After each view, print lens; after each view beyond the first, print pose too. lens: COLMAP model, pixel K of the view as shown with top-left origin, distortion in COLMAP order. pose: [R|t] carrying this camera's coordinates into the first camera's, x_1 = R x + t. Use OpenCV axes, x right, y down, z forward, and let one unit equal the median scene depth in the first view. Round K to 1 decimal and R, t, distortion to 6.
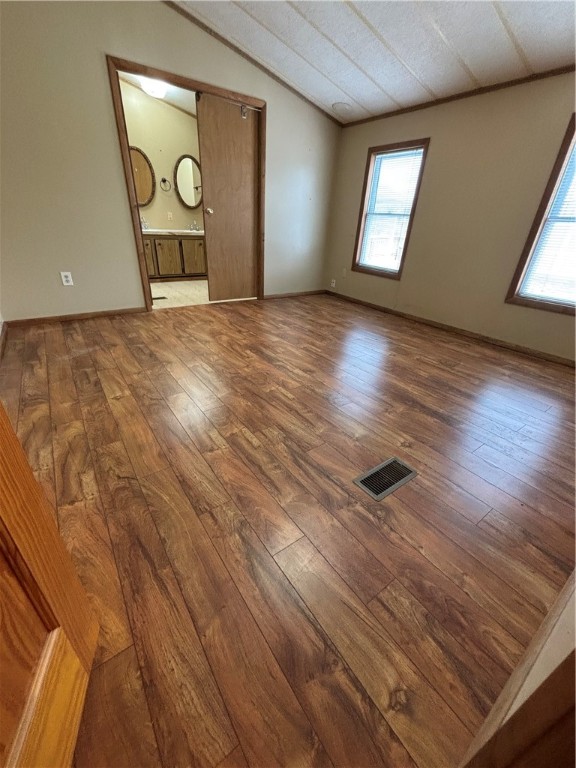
lens RADIAL K [[309.6, 0, 285.3], [0, 309.6, 381.6], [0, 0, 1]] dist [-0.002052, -0.000212]
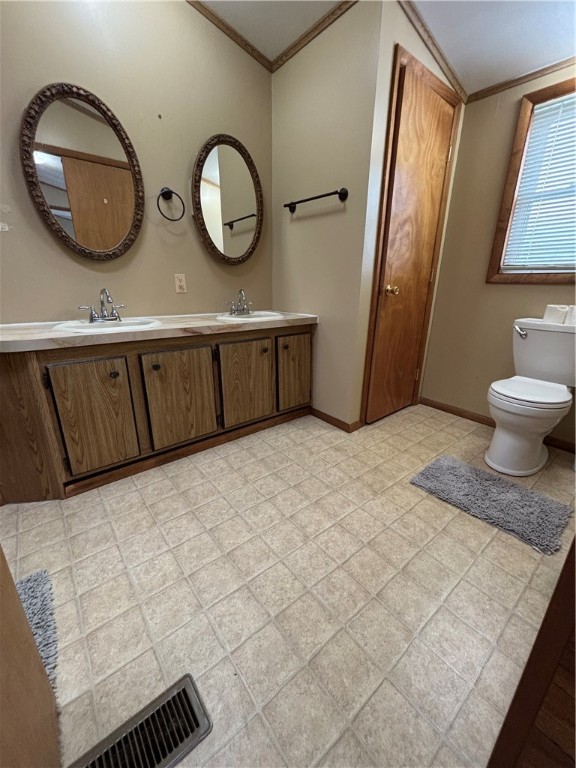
lens RADIAL K [[309.6, 0, 289.9], [0, 309.6, 384.6], [0, 0, 1]] dist [-0.002052, -0.000212]
pose [[0.997105, -0.053646, 0.053895, -0.276647], [0.060941, 0.987644, -0.144377, -0.359596], [-0.045484, 0.147243, 0.988054, 0.657156]]
